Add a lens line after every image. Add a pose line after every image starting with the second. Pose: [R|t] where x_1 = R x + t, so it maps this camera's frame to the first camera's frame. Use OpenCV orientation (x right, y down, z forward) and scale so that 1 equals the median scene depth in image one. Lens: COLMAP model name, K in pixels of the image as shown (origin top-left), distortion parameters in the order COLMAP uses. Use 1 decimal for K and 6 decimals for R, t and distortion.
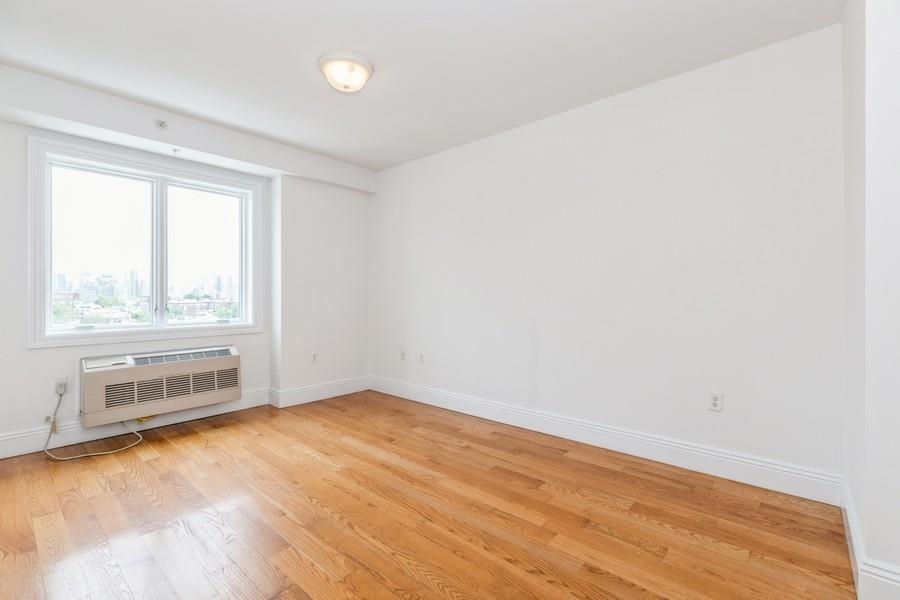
lens RADIAL K [[403.1, 0, 445.4], [0, 403.1, 294.8], [0, 0, 1]] dist [0.005137, -0.000864]
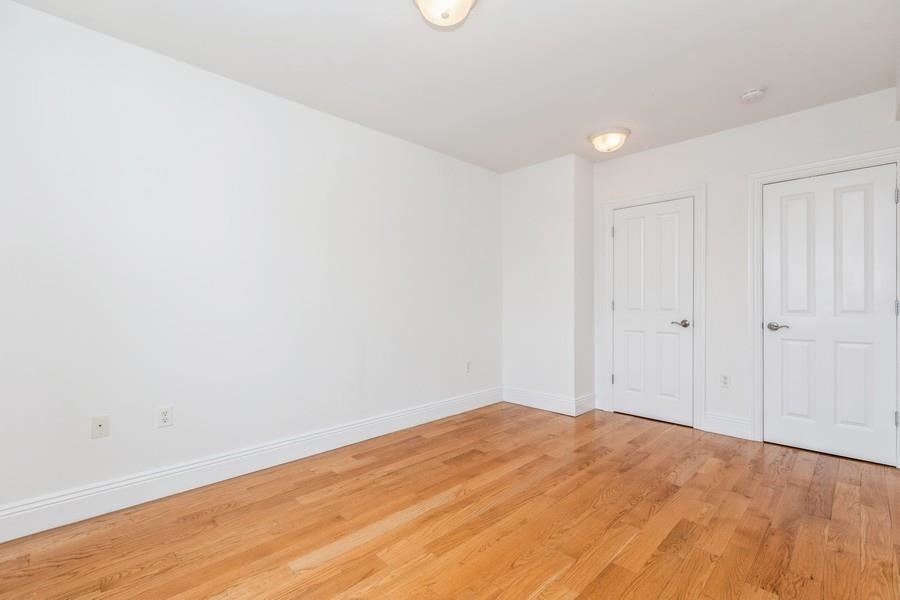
lens RADIAL K [[403.1, 0, 449.5], [0, 403.1, 240.6], [0, 0, 1]] dist [0.005137, -0.000864]
pose [[0.064050, 0.148719, 0.986803, -0.997309], [0.004373, 0.988782, -0.149301, 0.002549], [-0.997937, 0.013878, 0.062682, 0.888631]]
